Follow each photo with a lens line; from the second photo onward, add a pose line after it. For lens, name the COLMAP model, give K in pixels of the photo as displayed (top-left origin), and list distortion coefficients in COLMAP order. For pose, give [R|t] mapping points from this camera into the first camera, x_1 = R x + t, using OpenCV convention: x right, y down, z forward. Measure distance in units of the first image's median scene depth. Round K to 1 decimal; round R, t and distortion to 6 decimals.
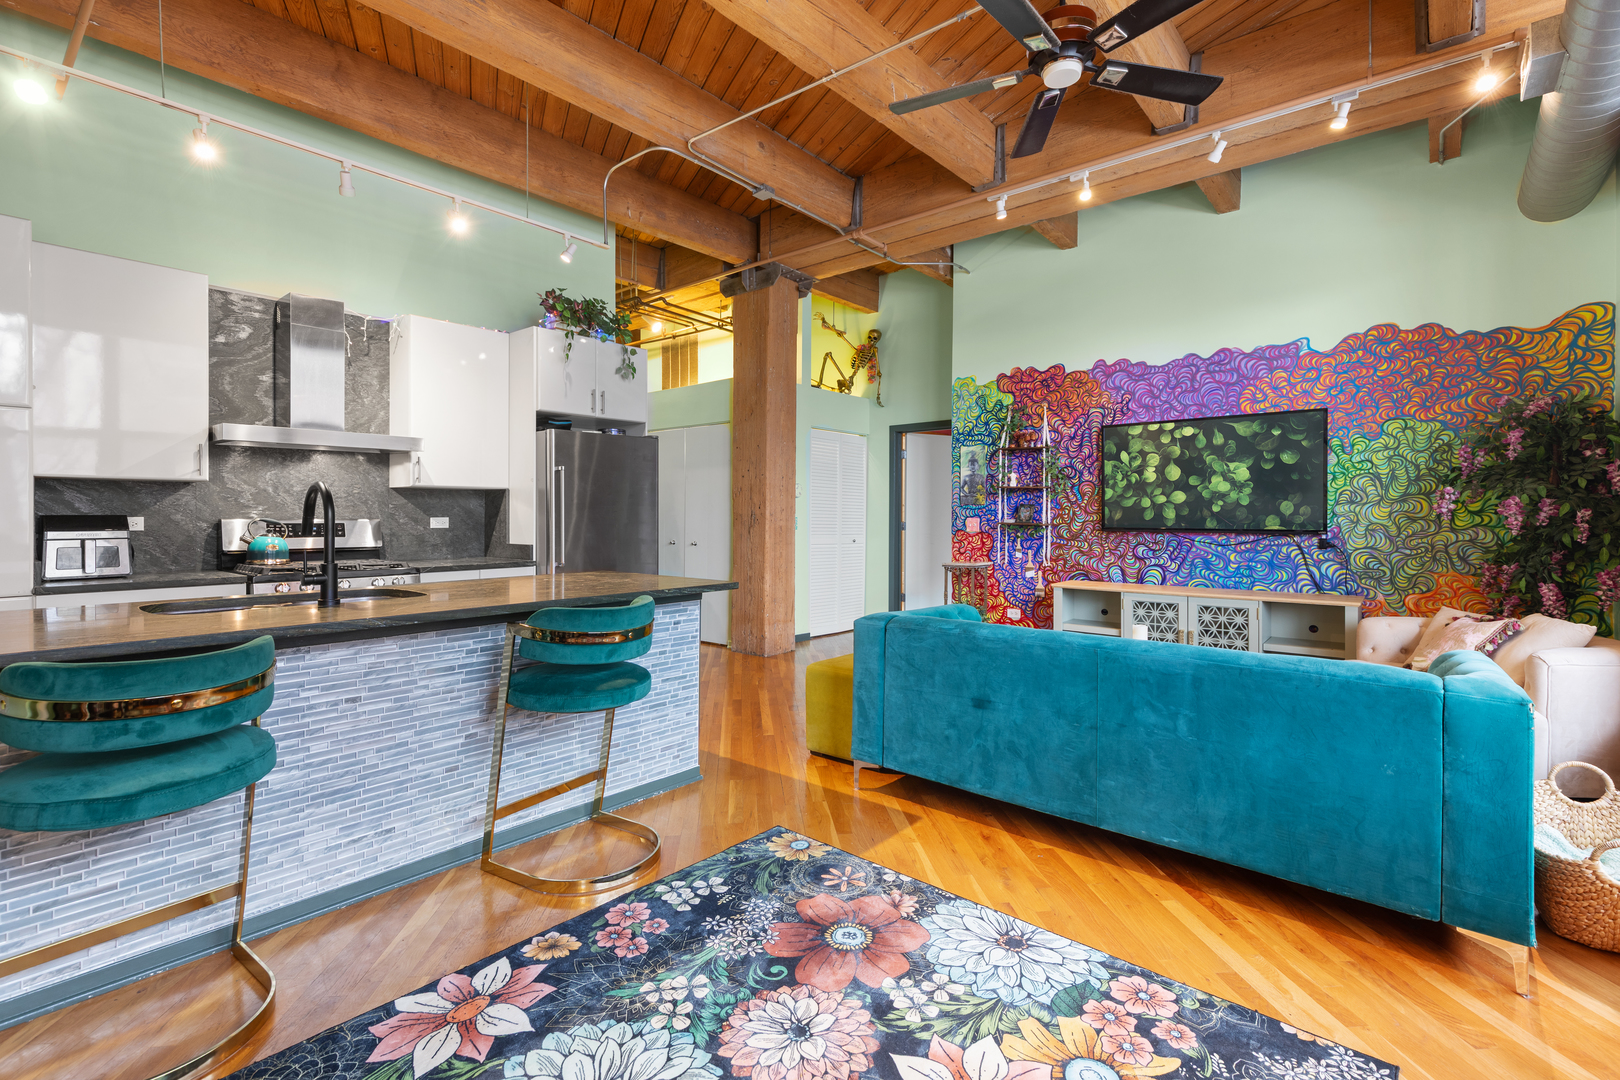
lens RADIAL K [[736.5, 0, 806.9], [0, 736.5, 529.6], [0, 0, 1]] dist [0.002856, -0.000737]
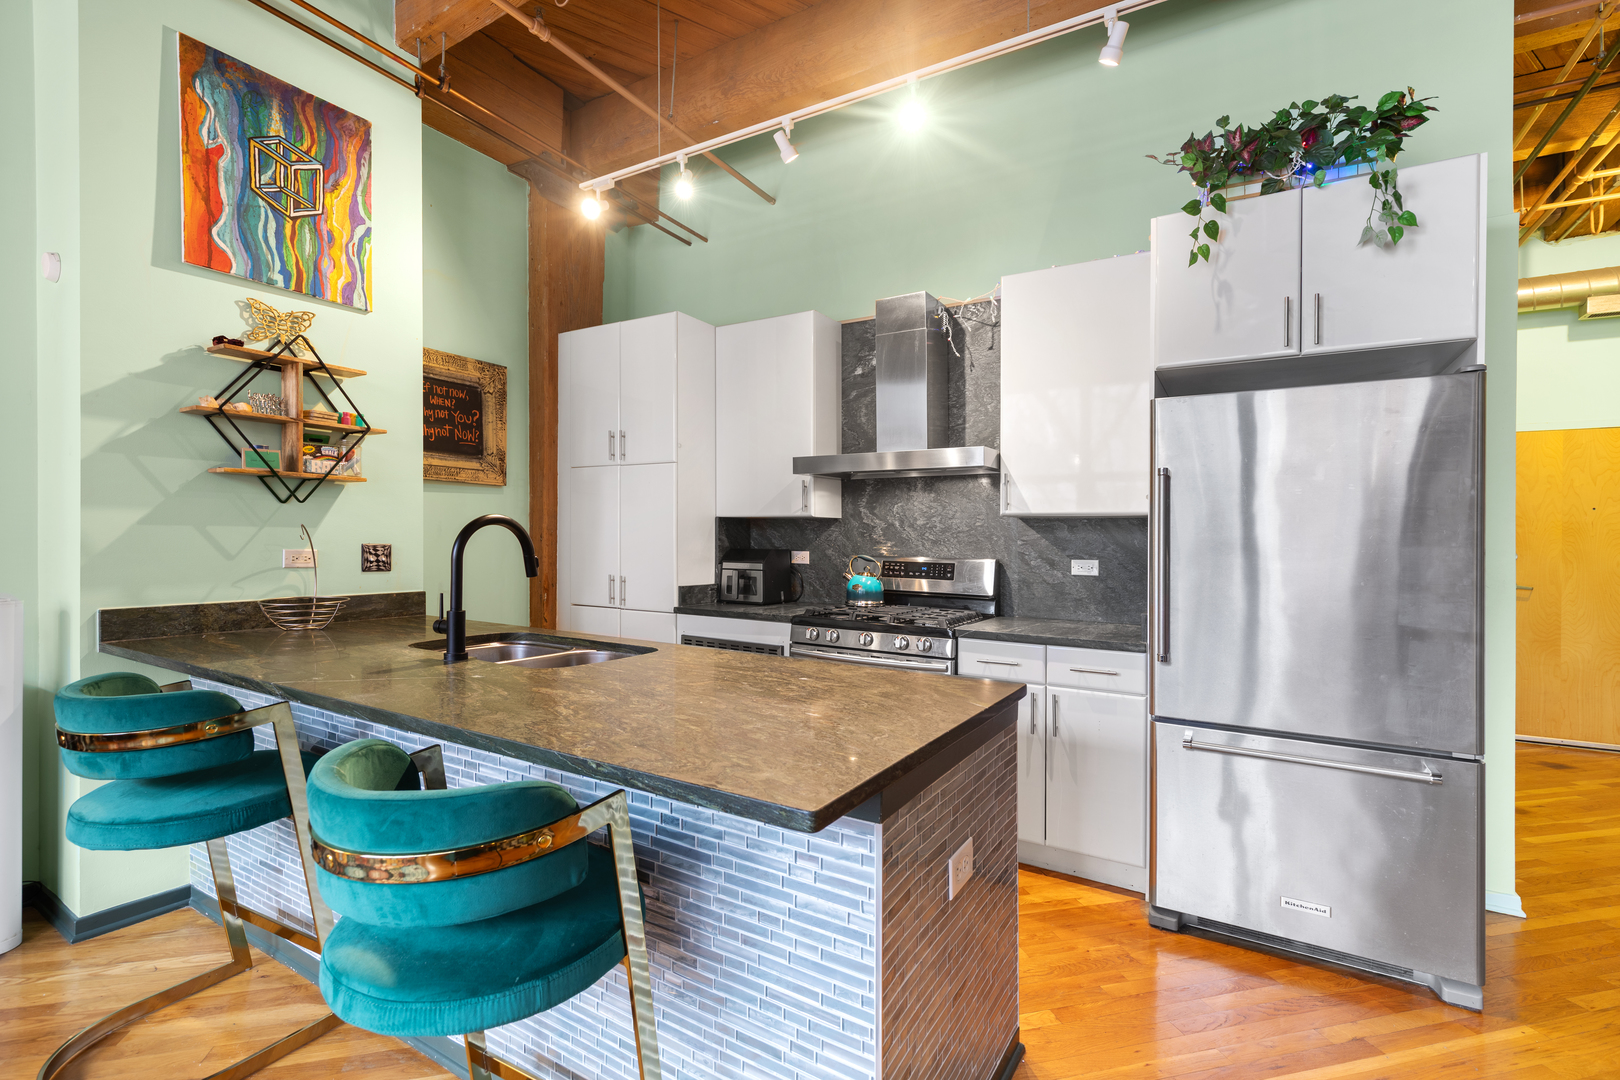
lens RADIAL K [[736.5, 0, 807.7], [0, 736.5, 549.4], [0, 0, 1]] dist [0.002856, -0.000737]
pose [[0.171046, 0.008242, -0.985229, 0.138389], [-0.039652, 0.999212, 0.001475, -0.018135], [0.984465, 0.038814, 0.171238, 0.676864]]
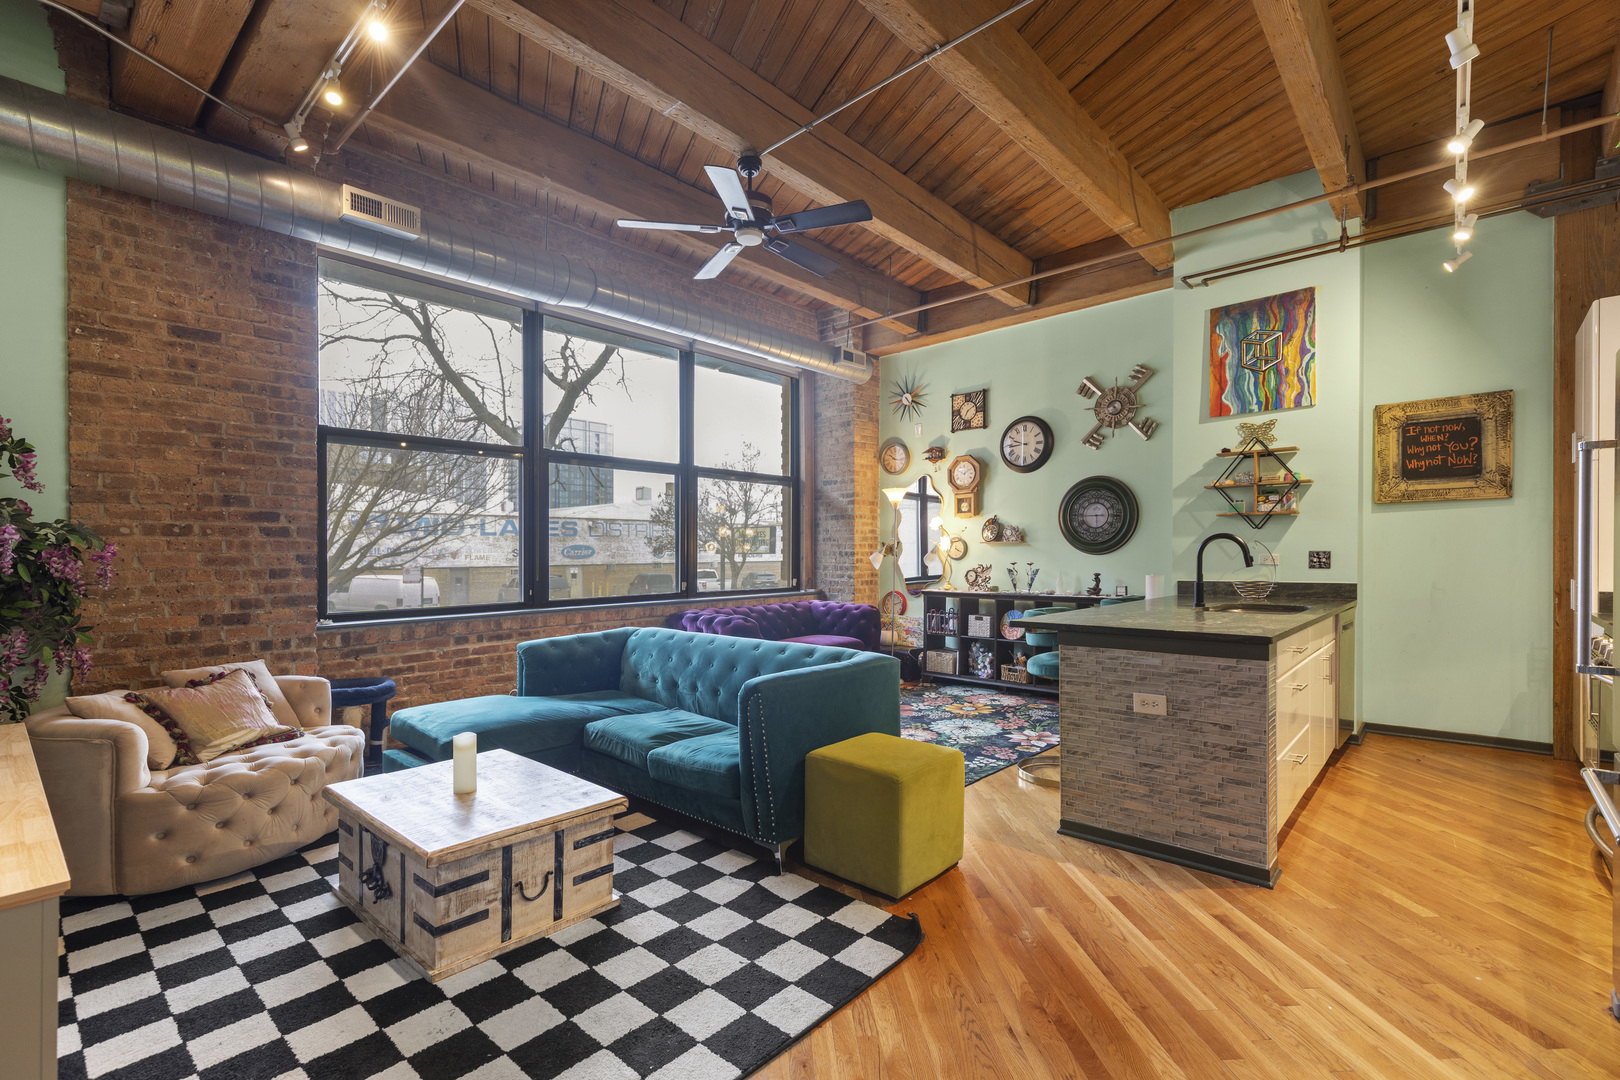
lens RADIAL K [[736.5, 0, 813.4], [0, 736.5, 548.7], [0, 0, 1]] dist [0.002856, -0.000737]
pose [[-0.999763, 0.000956, 0.021726, 0.120704], [0.001364, 0.999823, 0.018762, -0.025819], [-0.021705, 0.018788, -0.999588, 1.189057]]
